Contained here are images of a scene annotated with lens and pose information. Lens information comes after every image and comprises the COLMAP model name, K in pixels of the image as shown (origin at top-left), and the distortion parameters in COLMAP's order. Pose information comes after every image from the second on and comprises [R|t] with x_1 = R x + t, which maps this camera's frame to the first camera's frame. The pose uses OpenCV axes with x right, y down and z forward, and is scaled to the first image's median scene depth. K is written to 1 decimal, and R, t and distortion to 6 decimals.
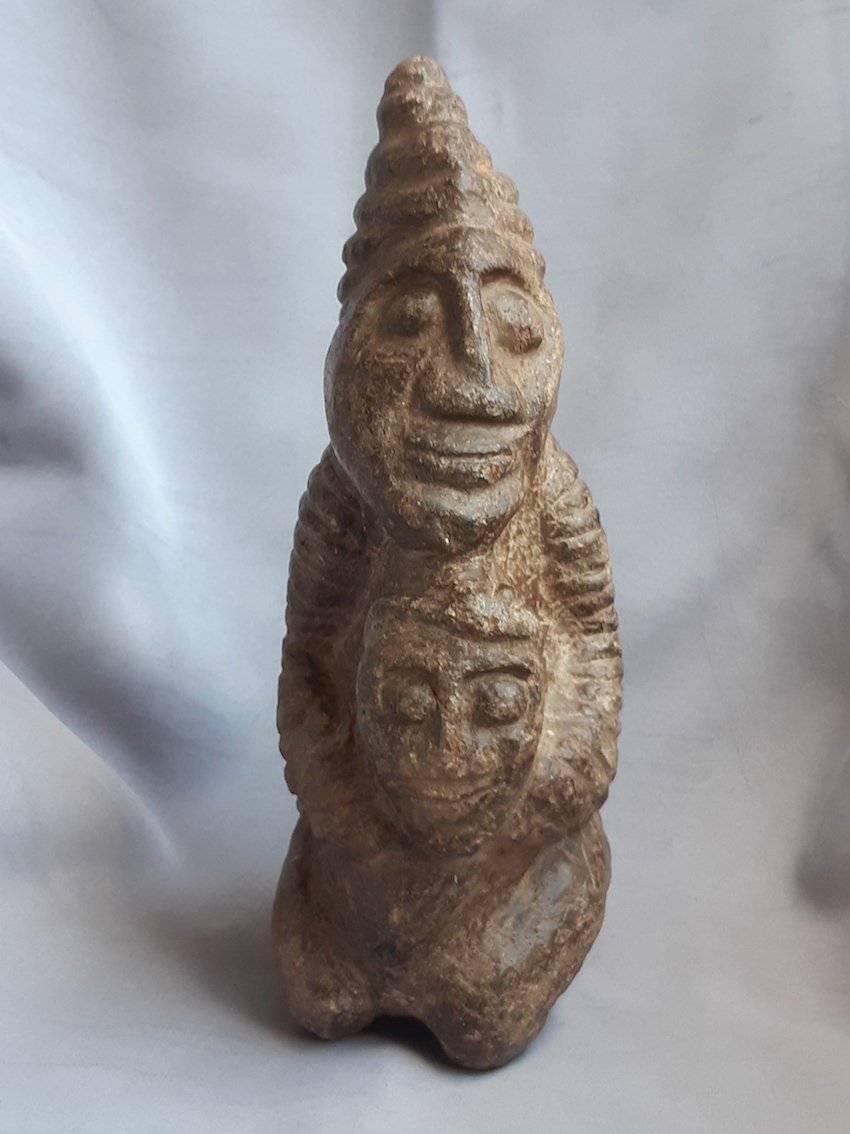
lens RADIAL K [[1835.5, 0, 420.4], [0, 1835.5, 559.3], [0, 0, 1]] dist [0.096491, 0.000000]
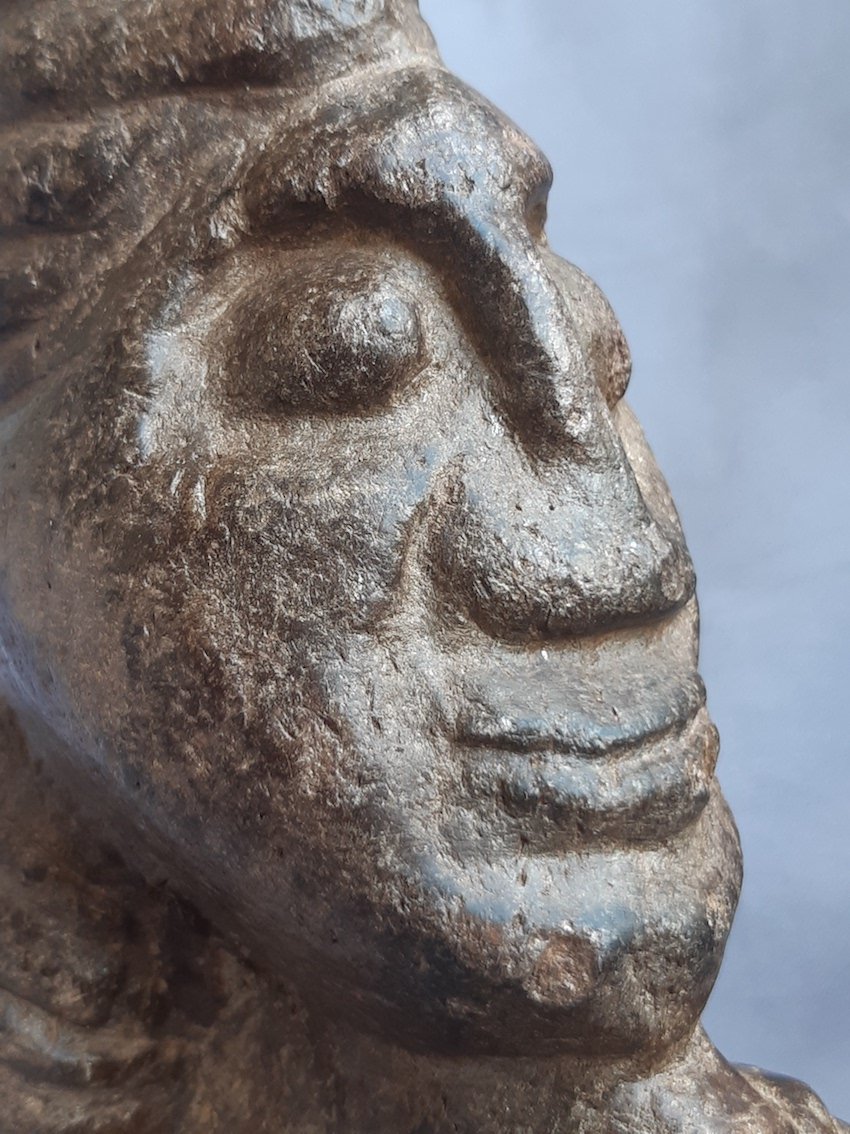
lens RADIAL K [[1835.5, 0, 404.5], [0, 1835.5, 547.0], [0, 0, 1]] dist [0.096491, 0.000000]
pose [[0.844235, -0.189089, 0.501511, -0.153956], [0.212502, 0.977102, 0.010683, -0.093554], [-0.492048, 0.097553, 0.865085, 0.675229]]
